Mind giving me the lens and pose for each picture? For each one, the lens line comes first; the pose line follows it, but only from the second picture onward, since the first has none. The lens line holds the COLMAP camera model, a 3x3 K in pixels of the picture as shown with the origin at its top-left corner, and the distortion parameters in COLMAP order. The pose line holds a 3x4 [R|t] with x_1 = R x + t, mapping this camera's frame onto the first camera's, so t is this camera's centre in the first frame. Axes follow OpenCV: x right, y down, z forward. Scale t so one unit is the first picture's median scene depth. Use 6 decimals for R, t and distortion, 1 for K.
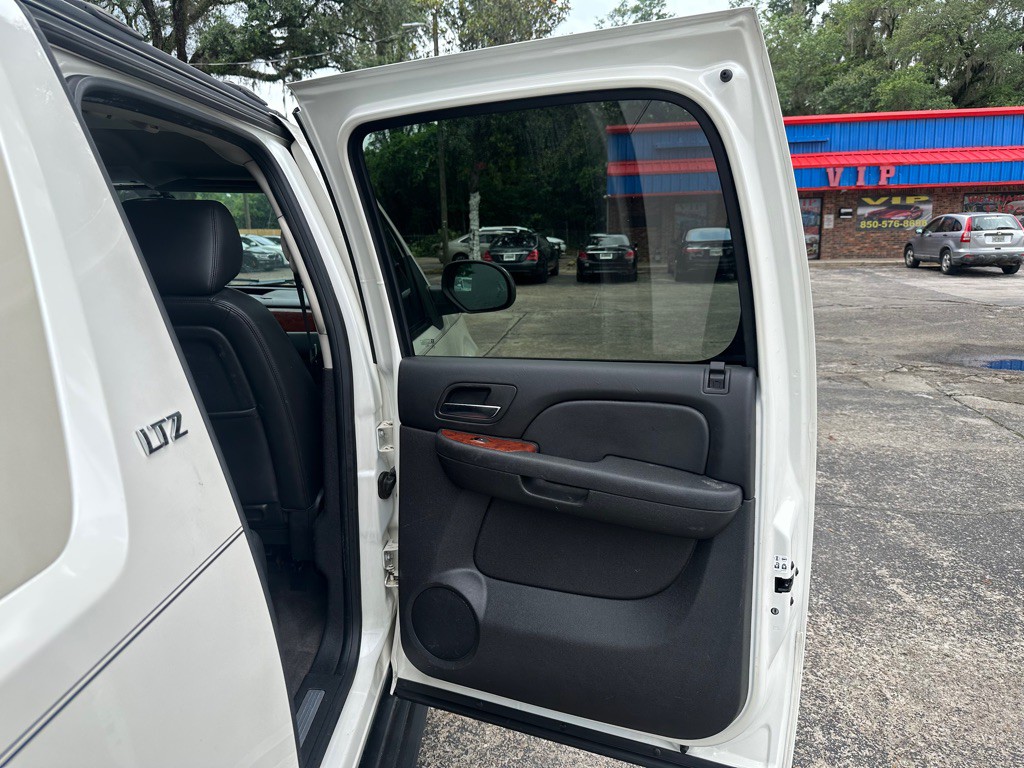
lens RADIAL K [[722.8, 0, 510.5], [0, 722.8, 385.2], [0, 0, 1]] dist [0.011061, -0.020320]
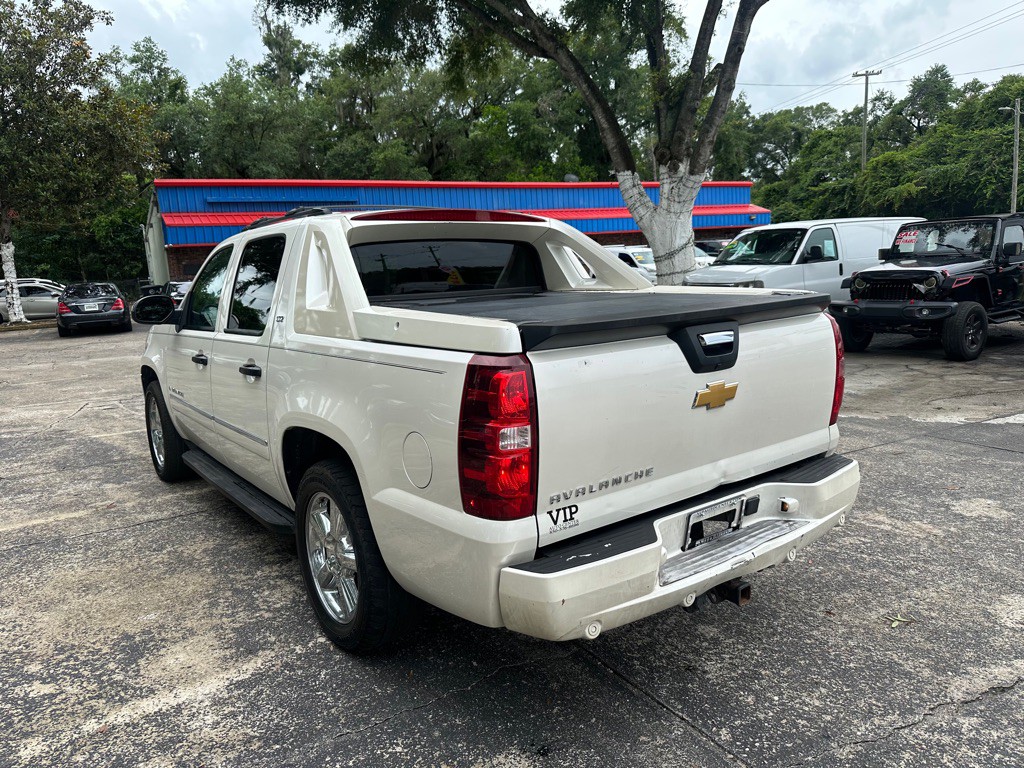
lens RADIAL K [[722.8, 0, 520.5], [0, 722.8, 388.6], [0, 0, 1]] dist [0.011061, -0.020320]
pose [[0.781177, -0.125029, 0.611662, -0.128817], [0.160003, 0.987113, -0.002572, 0.021486], [-0.603458, 0.099877, 0.791115, -0.095995]]
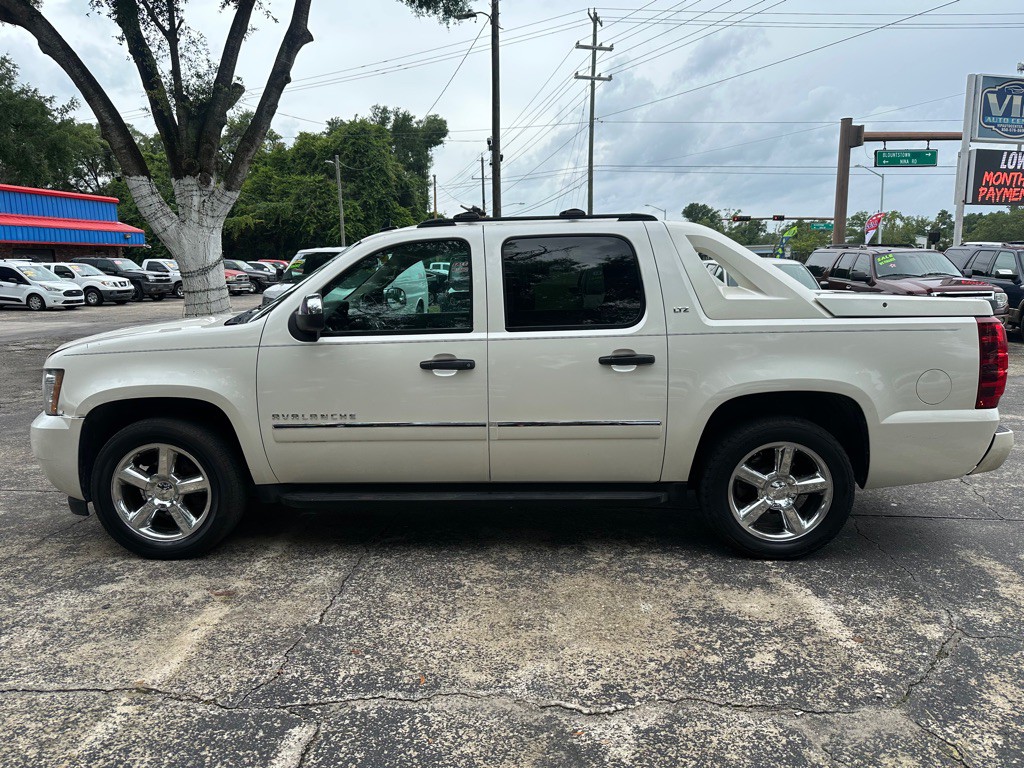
lens RADIAL K [[722.8, 0, 504.8], [0, 722.8, 384.4], [0, 0, 1]] dist [0.011061, -0.020320]
pose [[-0.001087, -0.139673, 0.990197, -0.228099], [0.212861, 0.967472, 0.136702, -0.010359], [-0.977082, 0.210923, 0.028680, 0.062094]]
